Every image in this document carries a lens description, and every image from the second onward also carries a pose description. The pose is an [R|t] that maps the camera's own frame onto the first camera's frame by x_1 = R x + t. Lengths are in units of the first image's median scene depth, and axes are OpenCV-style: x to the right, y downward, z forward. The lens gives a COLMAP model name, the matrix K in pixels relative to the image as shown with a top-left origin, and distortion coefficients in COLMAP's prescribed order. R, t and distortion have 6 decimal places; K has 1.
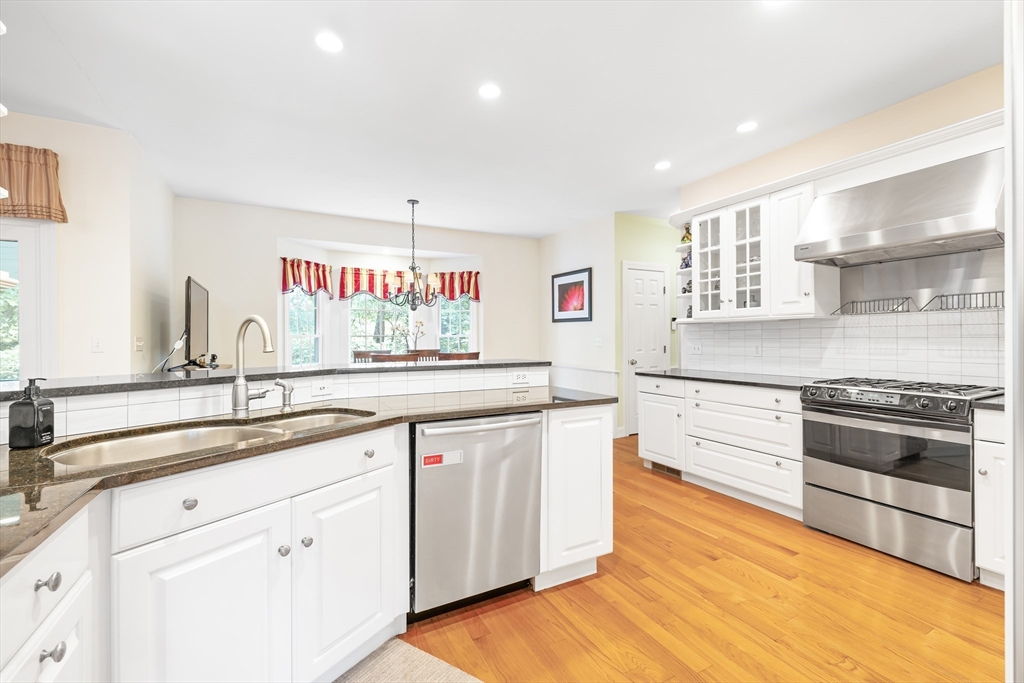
lens RADIAL K [[435.2, 0, 511.9], [0, 435.2, 336.9], [0, 0, 1]] dist [-0.004378, -0.000180]
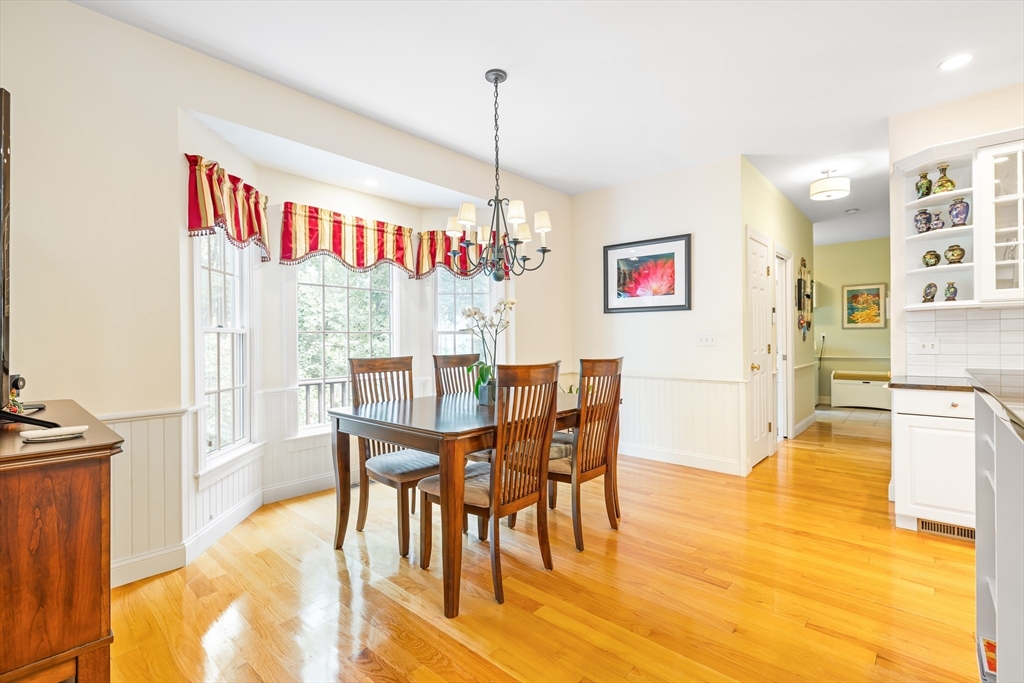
lens RADIAL K [[463.5, 0, 515.4], [0, 463.5, 338.3], [0, 0, 1]] dist [-0.005207, -0.000869]
pose [[0.938737, -0.003759, 0.344614, -0.340068], [0.004727, 0.999987, -0.001969, 0.009372], [-0.344602, 0.003477, 0.938742, 0.391470]]
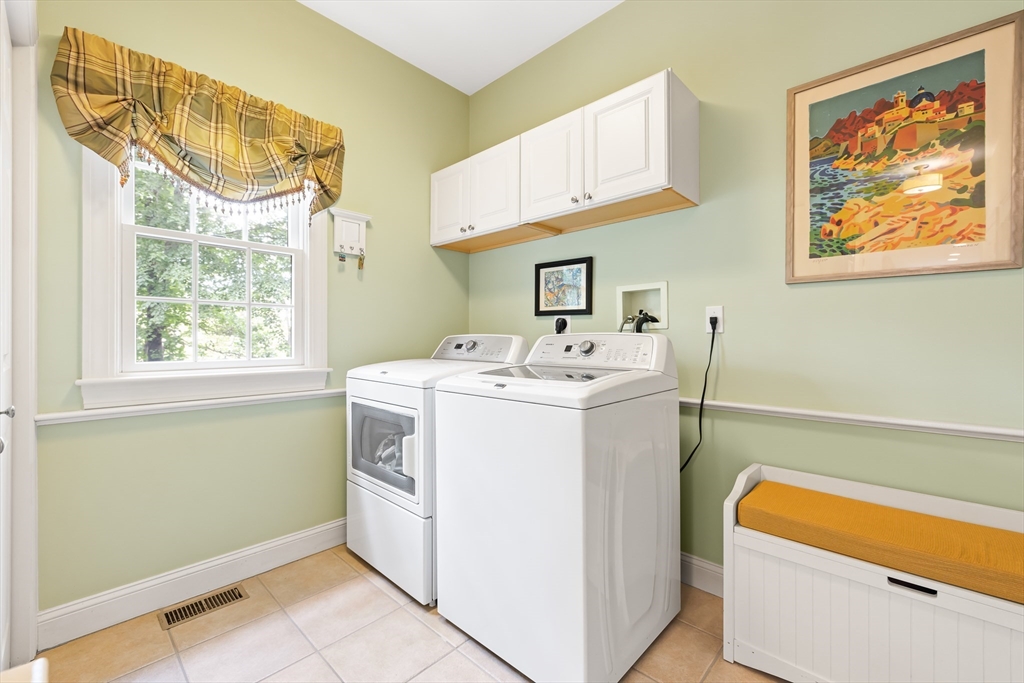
lens RADIAL K [[435.2, 0, 509.1], [0, 435.2, 337.1], [0, 0, 1]] dist [-0.004378, -0.000180]
pose [[0.952522, -0.000184, 0.304471, 0.750796], [-0.002012, 0.999974, 0.006898, 0.017369], [-0.304464, -0.007183, 0.952497, 1.106957]]
